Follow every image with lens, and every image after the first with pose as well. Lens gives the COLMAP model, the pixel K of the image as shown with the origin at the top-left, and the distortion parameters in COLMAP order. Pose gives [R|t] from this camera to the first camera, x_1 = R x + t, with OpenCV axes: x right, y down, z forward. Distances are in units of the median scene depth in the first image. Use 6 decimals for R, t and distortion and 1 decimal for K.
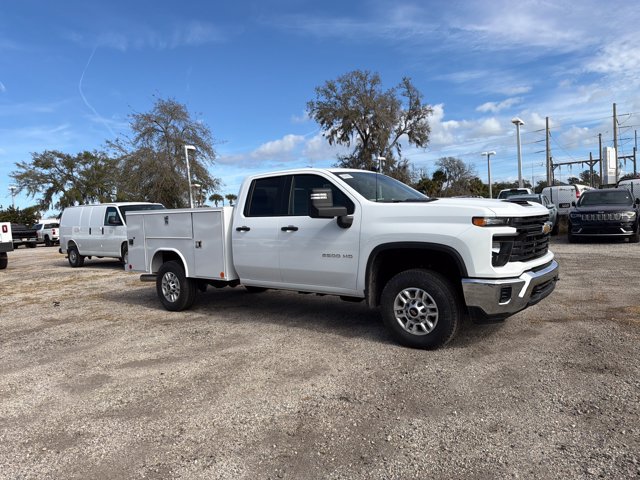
lens RADIAL K [[446.8, 0, 314.8], [0, 446.8, 227.2], [0, 0, 1]] dist [0.085997, -0.132415]
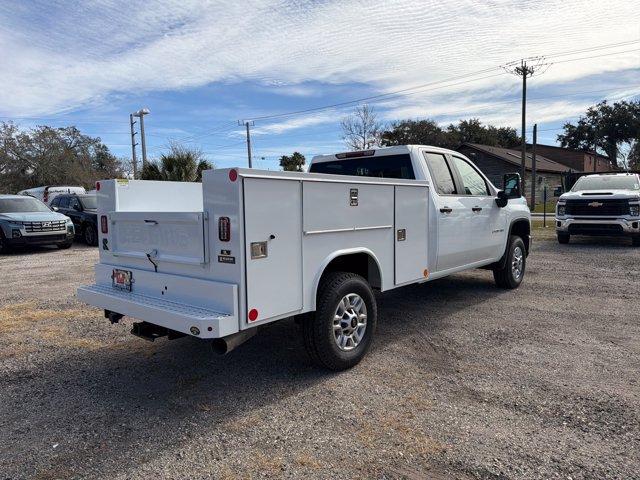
lens RADIAL K [[450.6, 0, 314.9], [0, 450.6, 250.2], [0, 0, 1]] dist [0.042818, -0.054925]
pose [[0.047253, -0.058927, 0.997143, -0.851521], [0.043450, 0.997435, 0.056885, 0.016749], [-0.997937, 0.040638, 0.049693, 1.019050]]
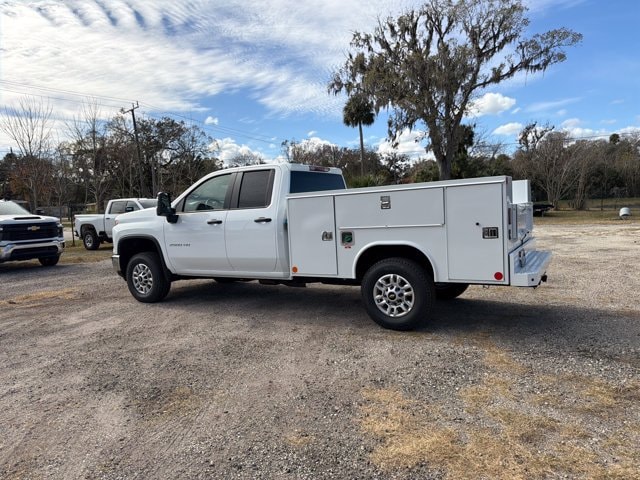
lens RADIAL K [[450.6, 0, 314.9], [0, 450.6, 250.2], [0, 0, 1]] dist [0.042818, -0.054925]
pose [[-0.988047, 0.103842, -0.113929, 0.042273], [0.089327, 0.988018, 0.125859, -0.050627], [0.125634, 0.114177, -0.985484, 1.892281]]
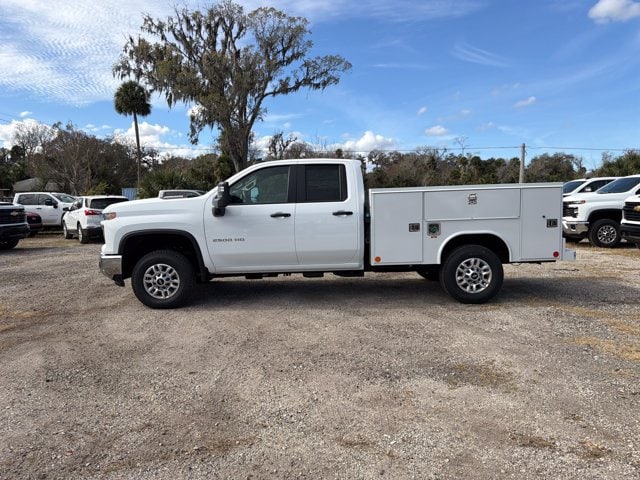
lens RADIAL K [[450.6, 0, 314.9], [0, 450.6, 250.2], [0, 0, 1]] dist [0.042818, -0.054925]
pose [[-0.779972, 0.134234, -0.611248, 0.603819], [0.040322, 0.985475, 0.164964, -0.083189], [0.624514, 0.104021, -0.774056, 1.696523]]
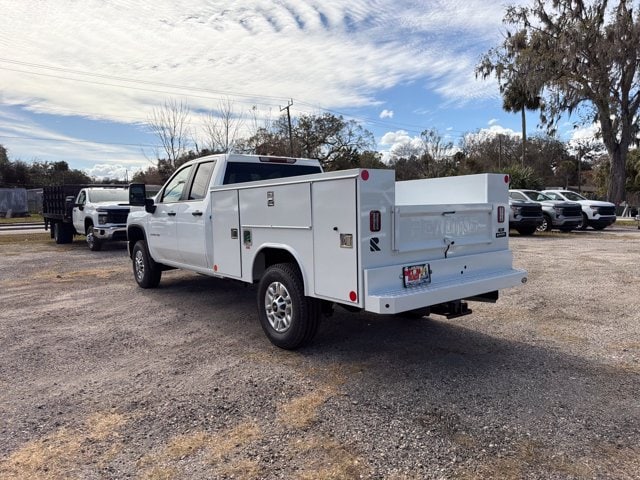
lens RADIAL K [[450.6, 0, 314.9], [0, 450.6, 250.2], [0, 0, 1]] dist [0.042818, -0.054925]
pose [[-0.969043, 0.039600, 0.243696, -0.348614], [0.068755, 0.991291, 0.112317, -0.021278], [-0.237125, 0.125595, -0.963326, 1.783786]]
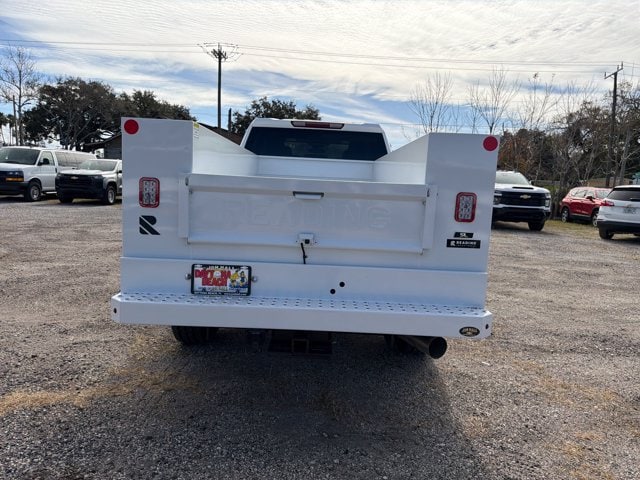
lens RADIAL K [[450.5, 0, 321.8], [0, 450.5, 250.5], [0, 0, 1]] dist [0.024391, -0.027441]
pose [[-0.624788, -0.098684, 0.774533, -0.647198], [0.002747, 0.991697, 0.128569, 0.005383], [-0.780790, 0.082457, -0.619329, 1.421810]]
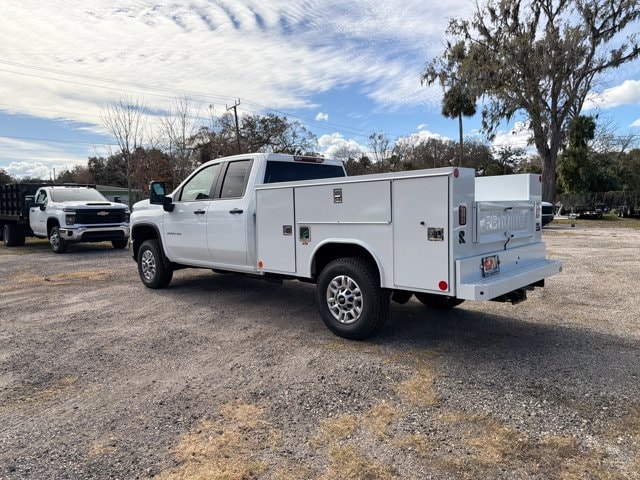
lens RADIAL K [[451.1, 0, 315.0], [0, 451.1, 244.0], [0, 0, 1]] dist [0.039093, -0.045488]
pose [[-0.992416, 0.055681, 0.109591, -0.183954], [0.067431, 0.992011, 0.106613, -0.028402], [-0.102779, 0.113194, -0.988243, 1.842334]]
